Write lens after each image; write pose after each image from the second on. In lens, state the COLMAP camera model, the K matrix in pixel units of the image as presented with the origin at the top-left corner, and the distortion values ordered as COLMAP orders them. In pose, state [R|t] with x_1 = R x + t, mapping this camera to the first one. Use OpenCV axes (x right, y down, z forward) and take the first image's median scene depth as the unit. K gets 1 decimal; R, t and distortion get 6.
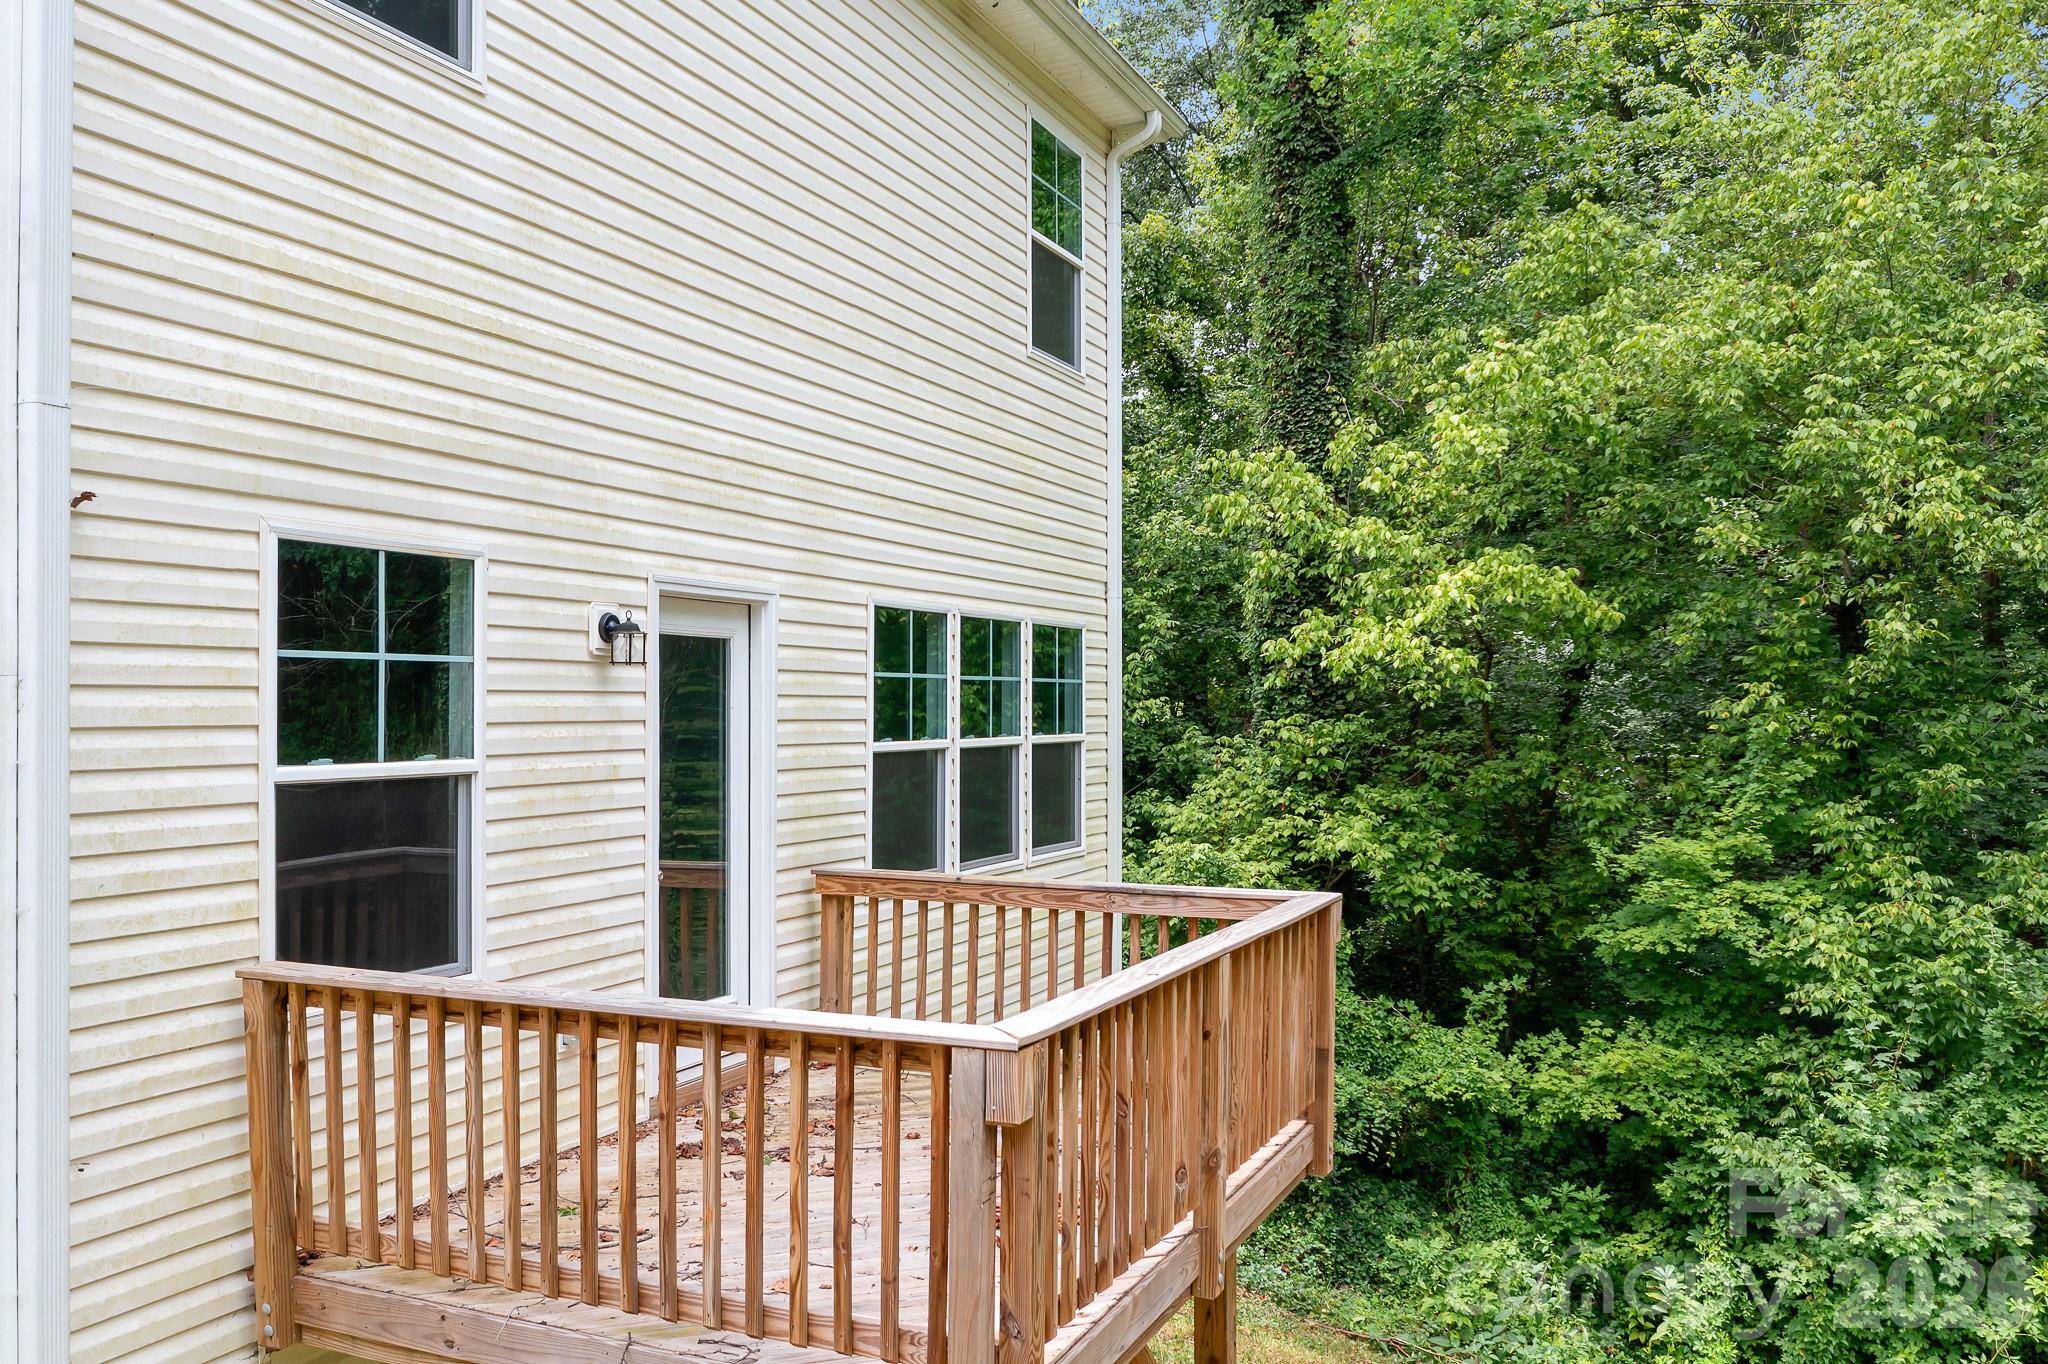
lens RADIAL K [[1631.9, 0, 1016.3], [0, 1631.9, 692.4], [0, 0, 1]] dist [-0.005088, -0.002240]
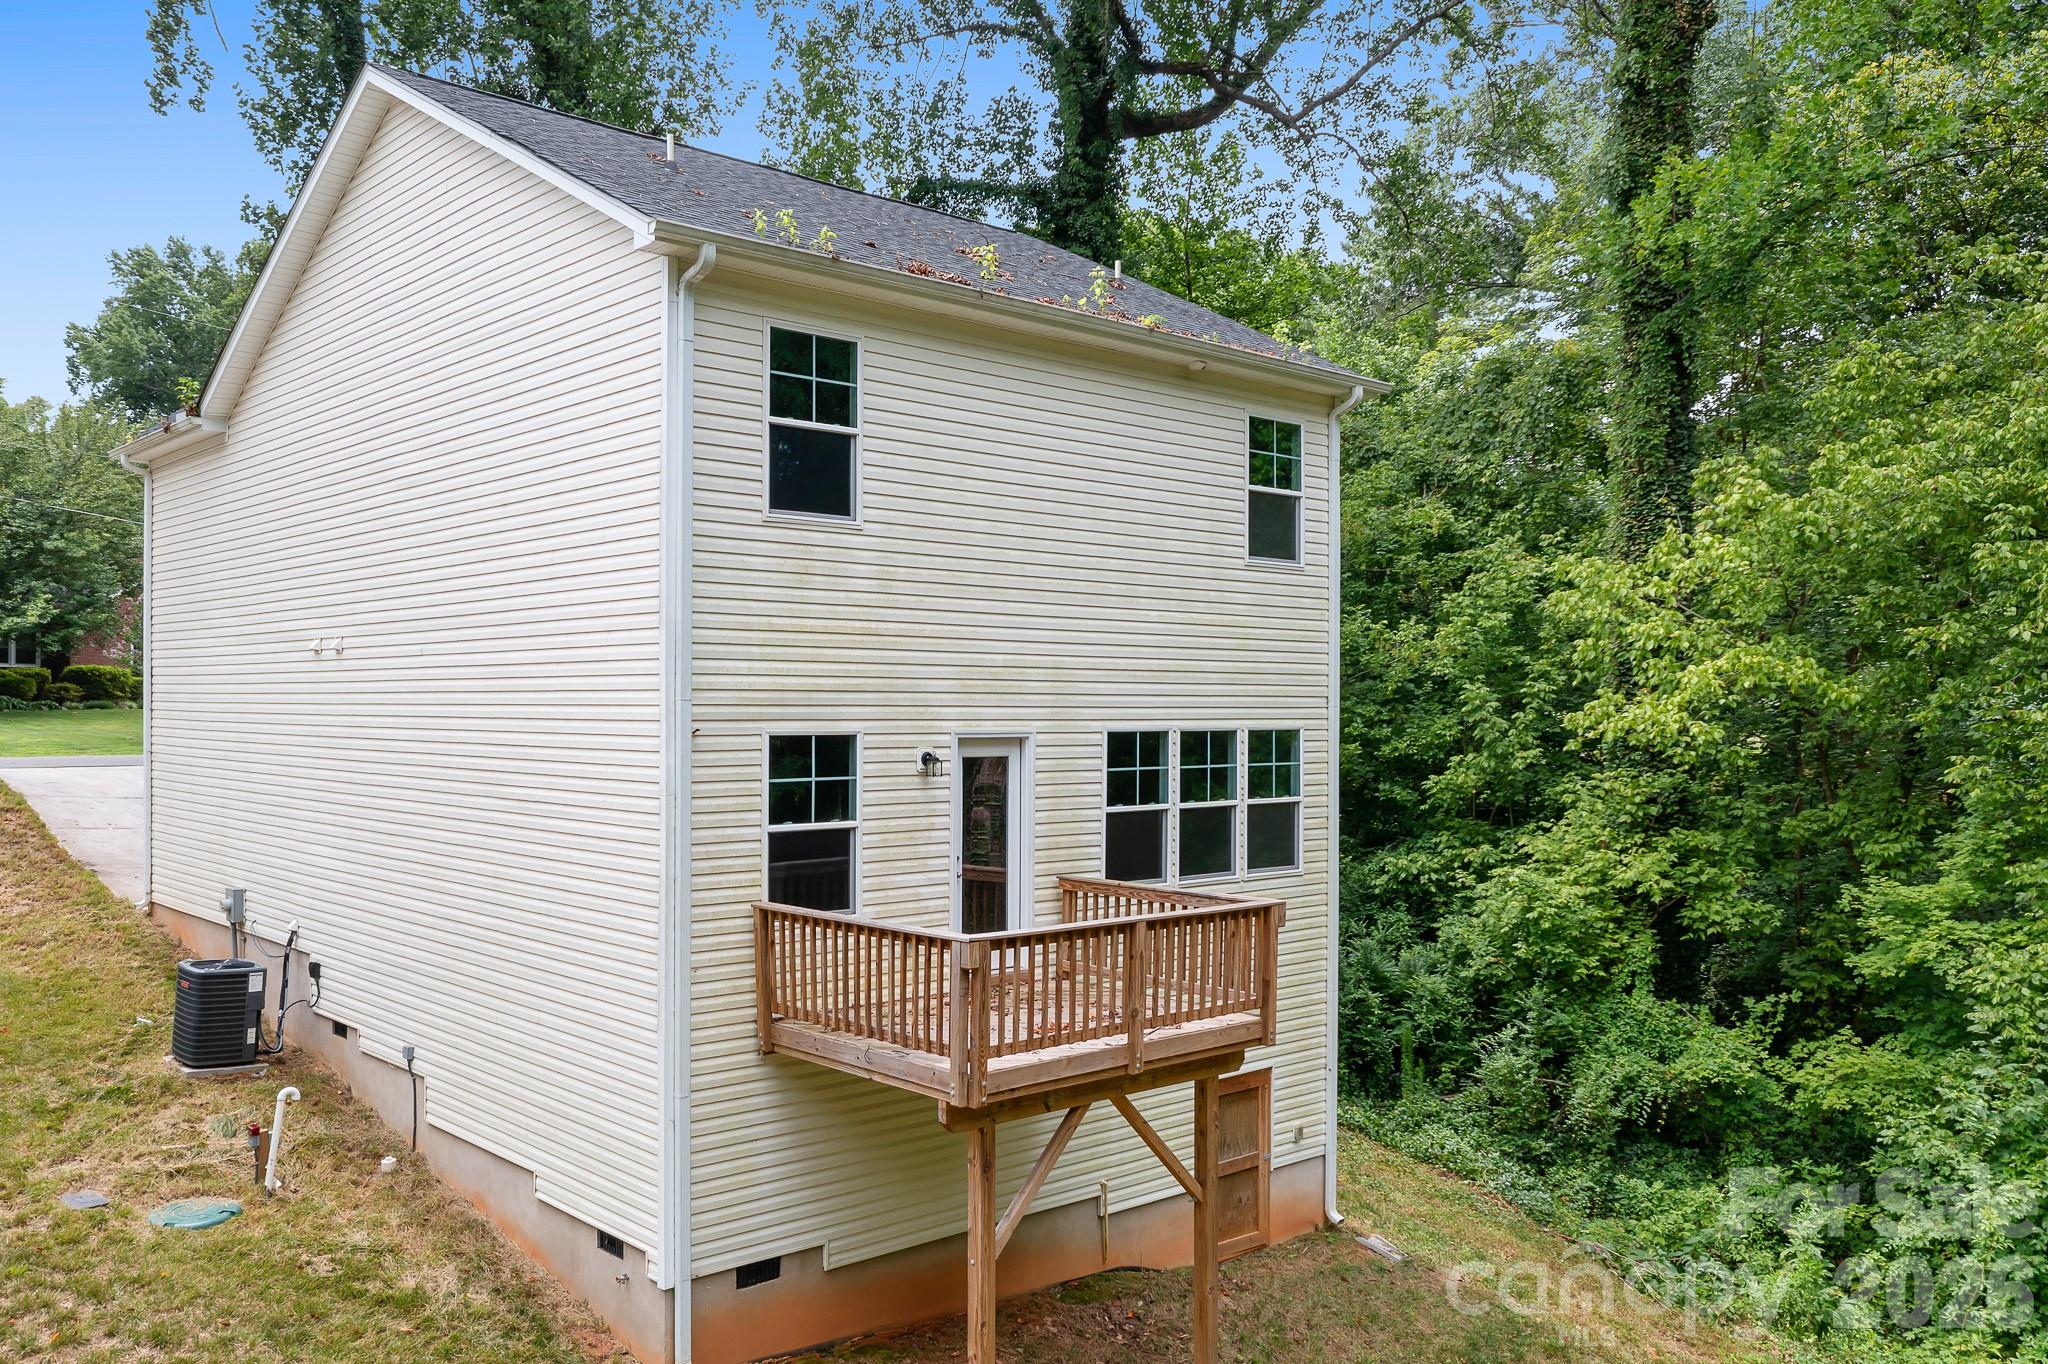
lens RADIAL K [[1639.4, 0, 1026.9], [0, 1639.4, 706.3], [0, 0, 1]] dist [-0.003810, 0.000189]
pose [[0.918501, 0.003057, -0.395408, 0.454581], [-0.000265, 0.999975, 0.007115, -0.078043], [0.395420, -0.006430, 0.918478, -0.582141]]
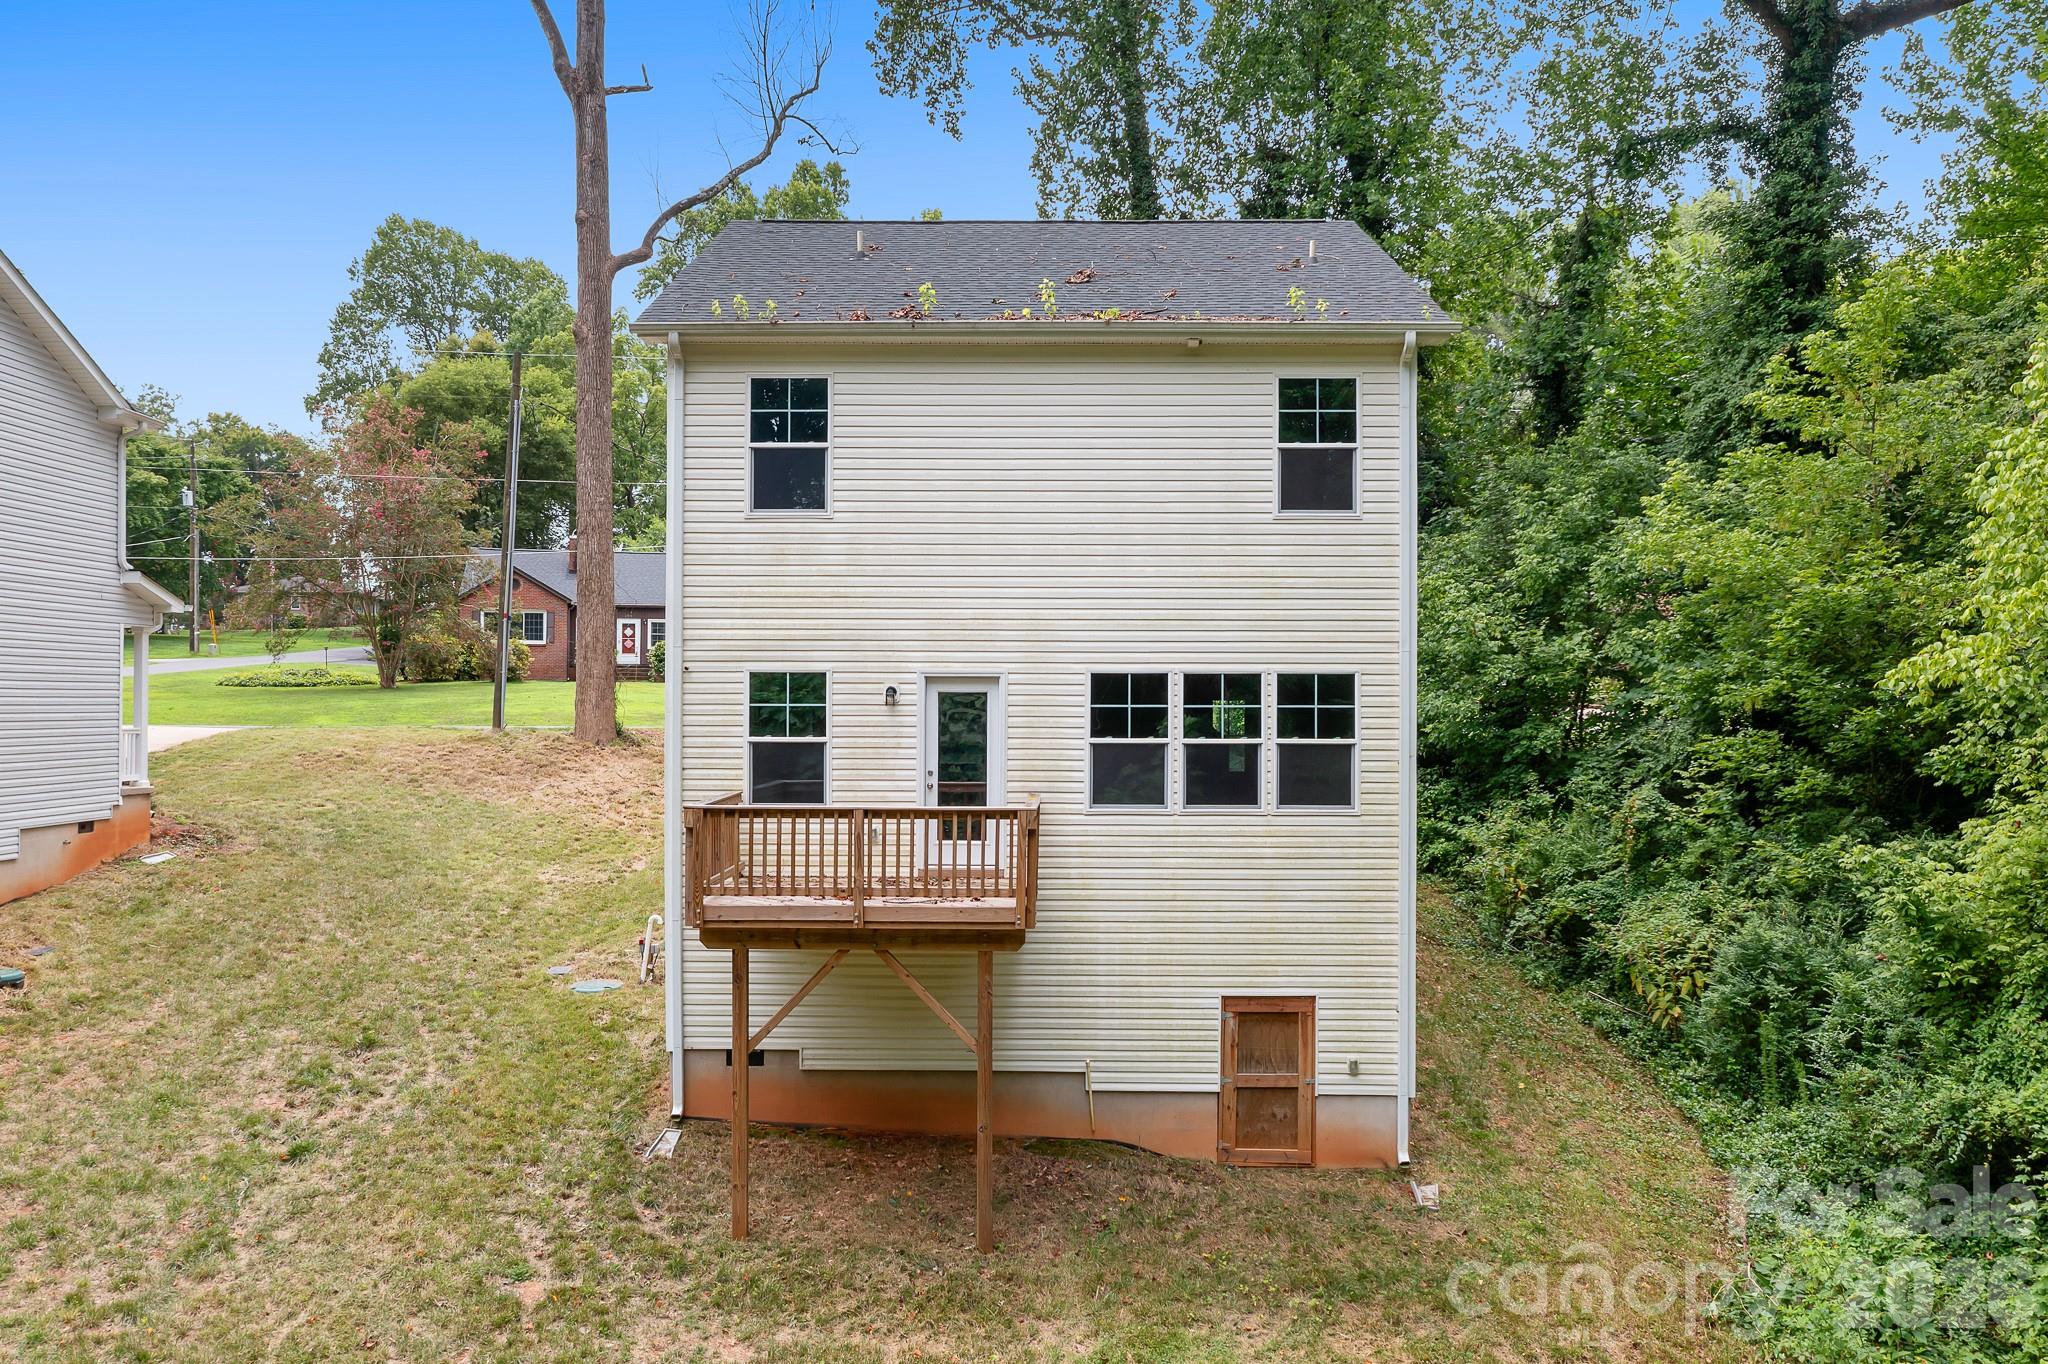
lens RADIAL K [[1639.4, 0, 1026.9], [0, 1639.4, 706.3], [0, 0, 1]] dist [-0.003810, 0.000189]
pose [[0.399430, -0.001495, -0.916762, 1.499176], [0.004079, 0.999992, 0.000146, -0.009392], [0.916754, -0.003798, 0.399433, 0.068818]]
